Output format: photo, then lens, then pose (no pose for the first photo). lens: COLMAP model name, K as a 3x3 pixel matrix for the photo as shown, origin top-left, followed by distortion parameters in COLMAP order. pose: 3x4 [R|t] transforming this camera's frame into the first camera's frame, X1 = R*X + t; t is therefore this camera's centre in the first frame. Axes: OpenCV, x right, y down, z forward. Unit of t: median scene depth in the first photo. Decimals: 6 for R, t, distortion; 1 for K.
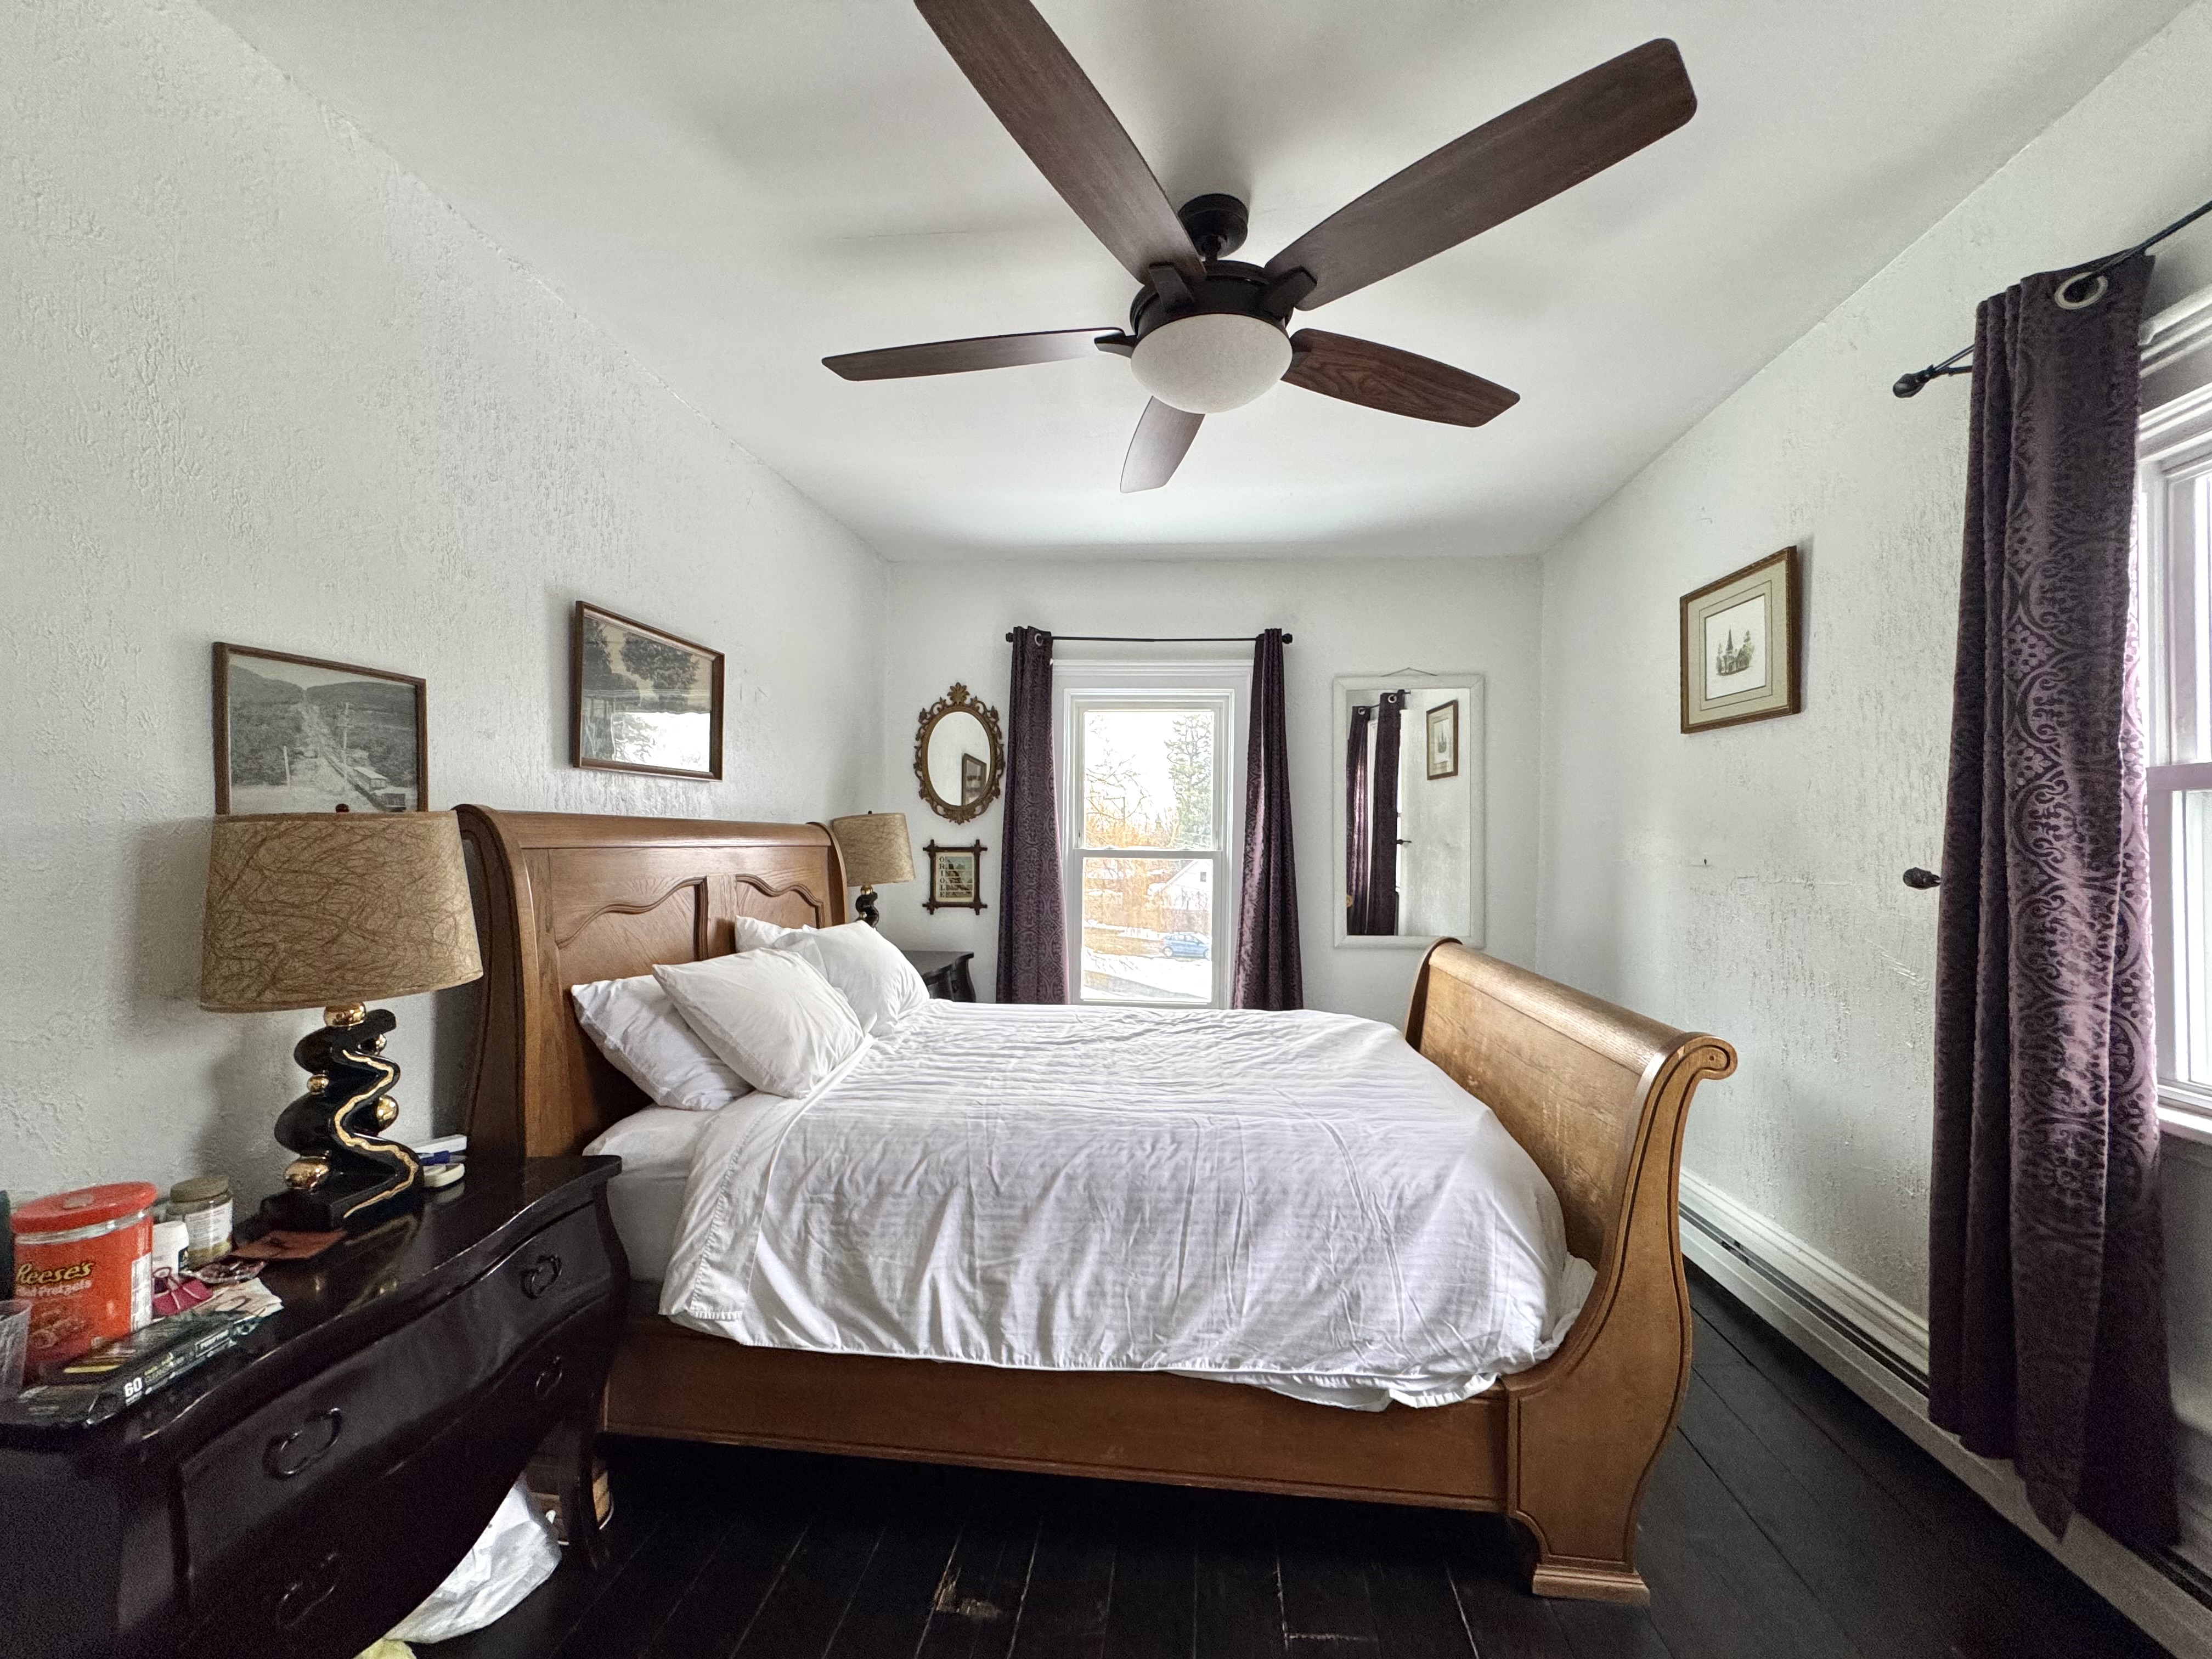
lens RADIAL K [[884.1, 0, 1106.7], [0, 884.1, 839.0], [0, 0, 1]] dist [0.000056, 0.000177]
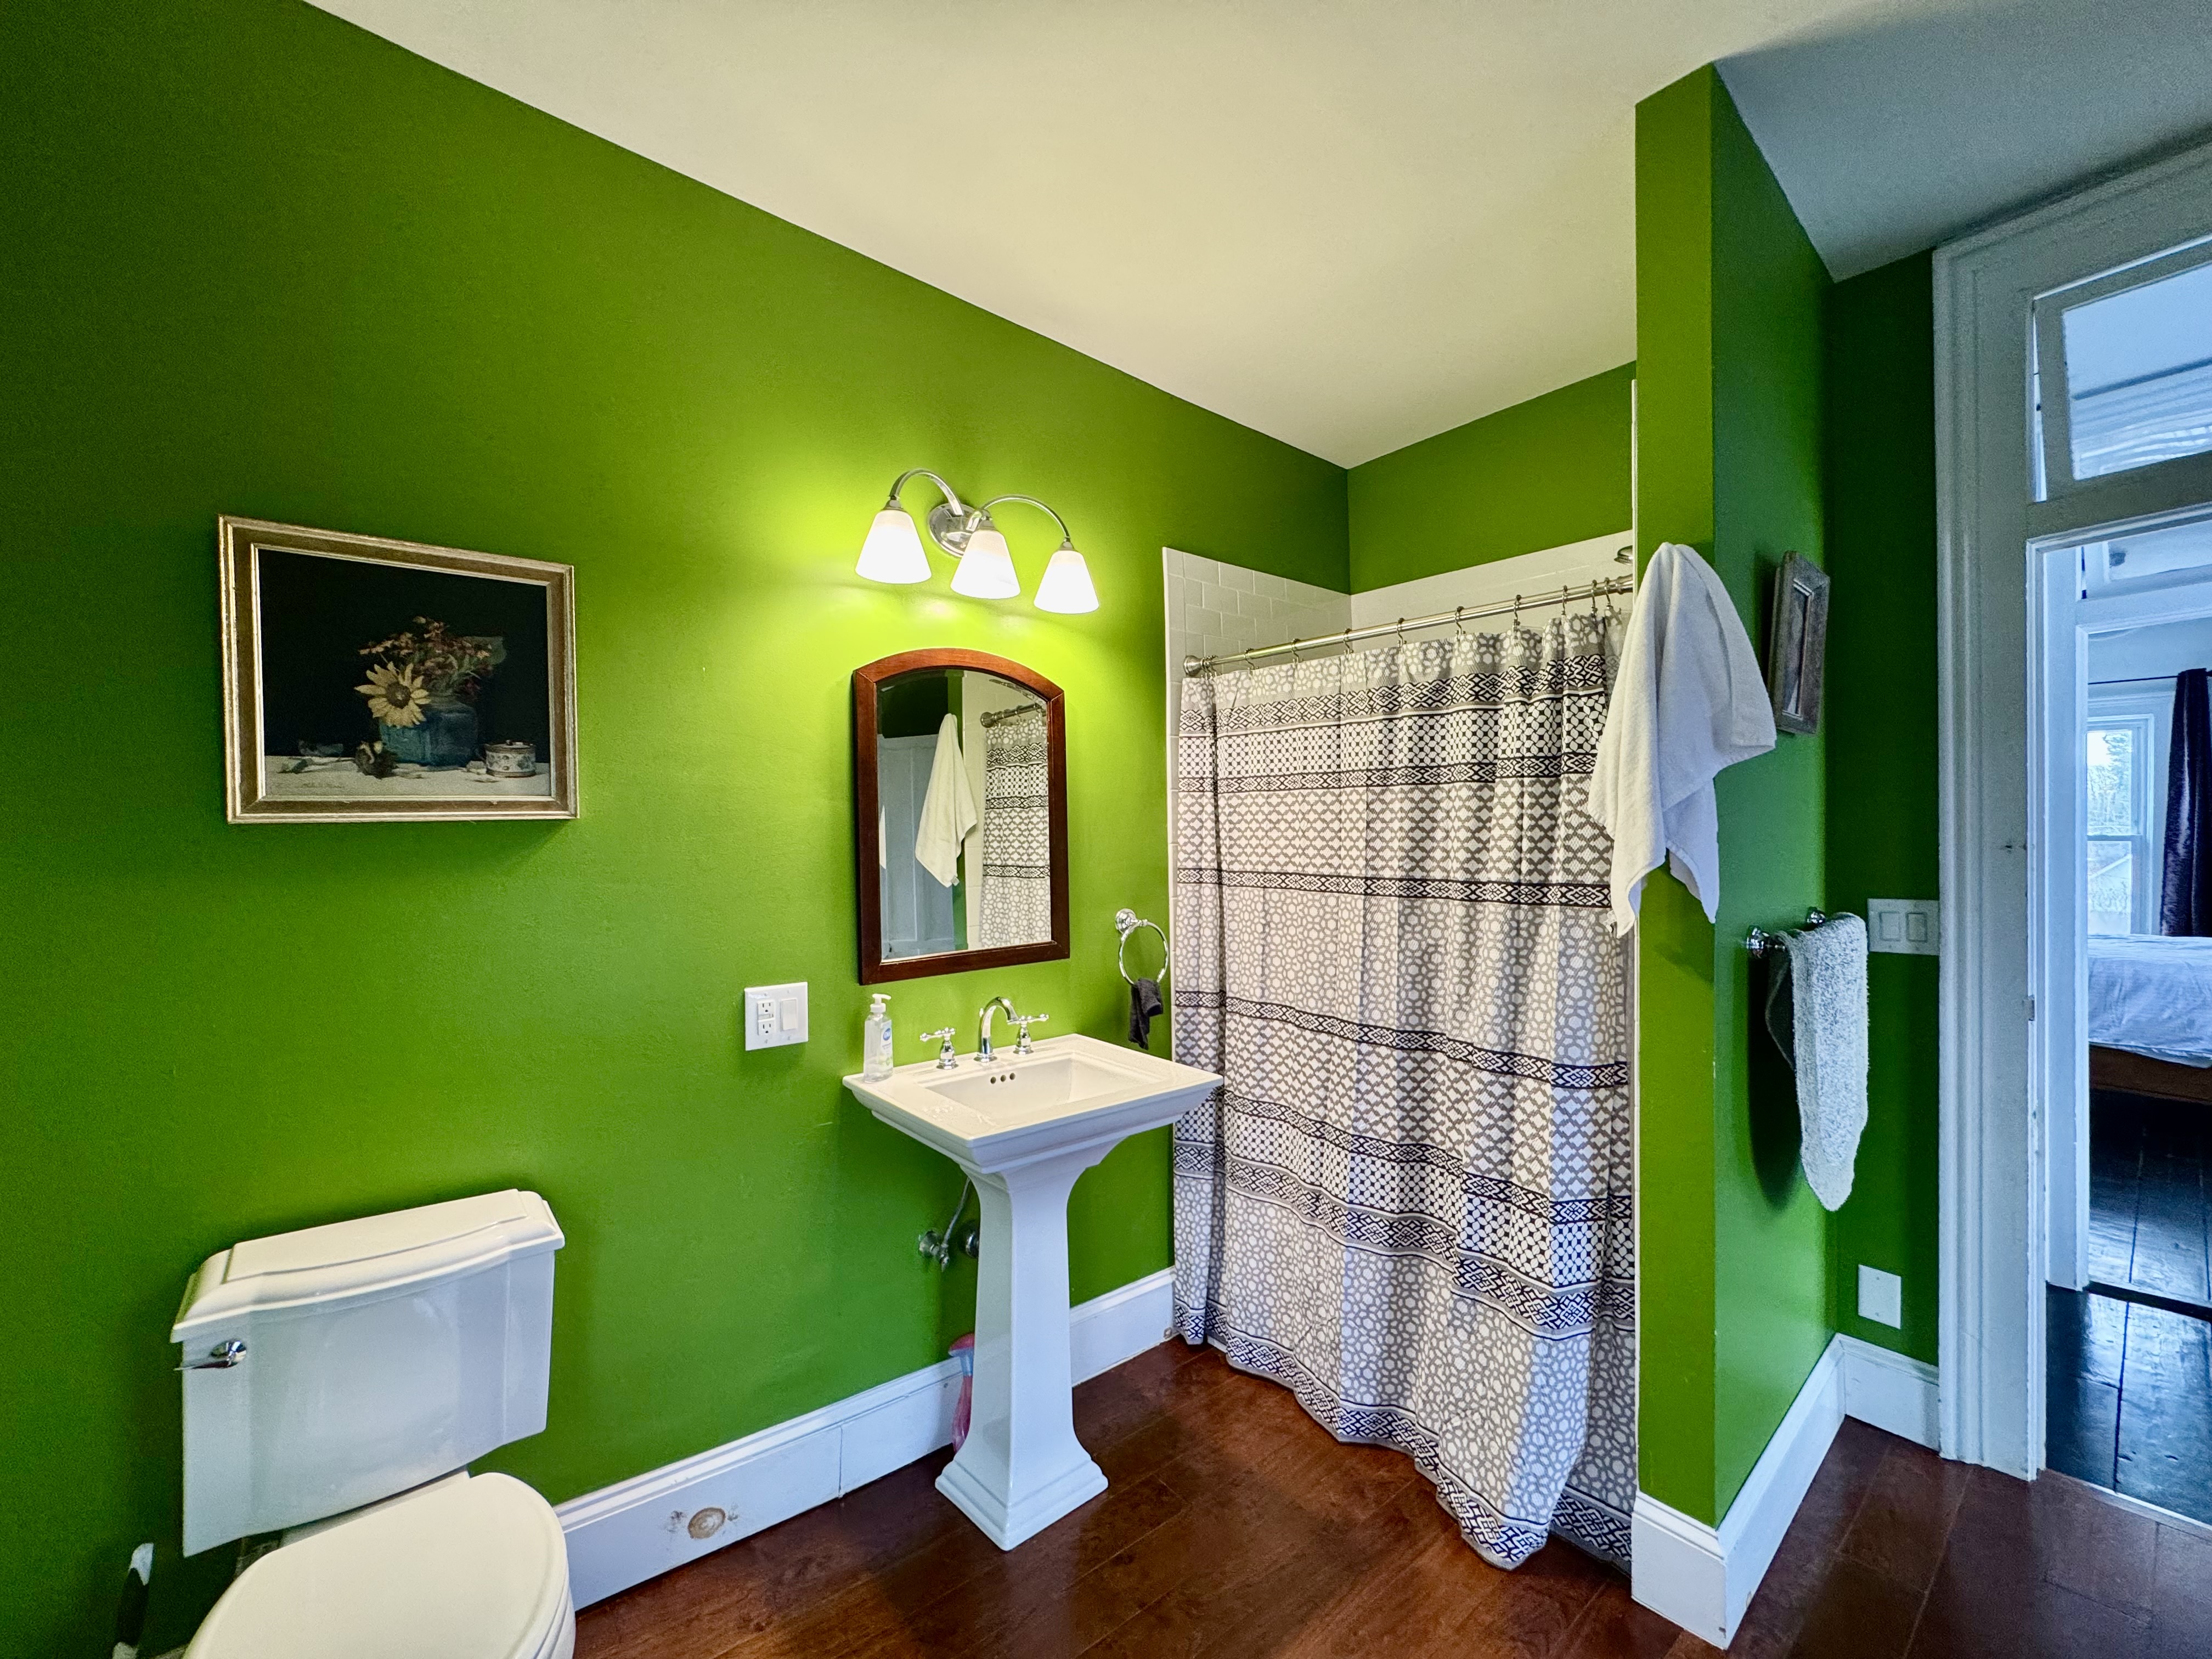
lens RADIAL K [[884.1, 0, 1099.1], [0, 884.1, 834.5], [0, 0, 1]] dist [0.000056, 0.000177]
pose [[0.710966, -0.014657, -0.703073, -0.133638], [0.024215, 0.999700, 0.003646, -0.075329], [0.702809, -0.019618, 0.711108, -2.724916]]
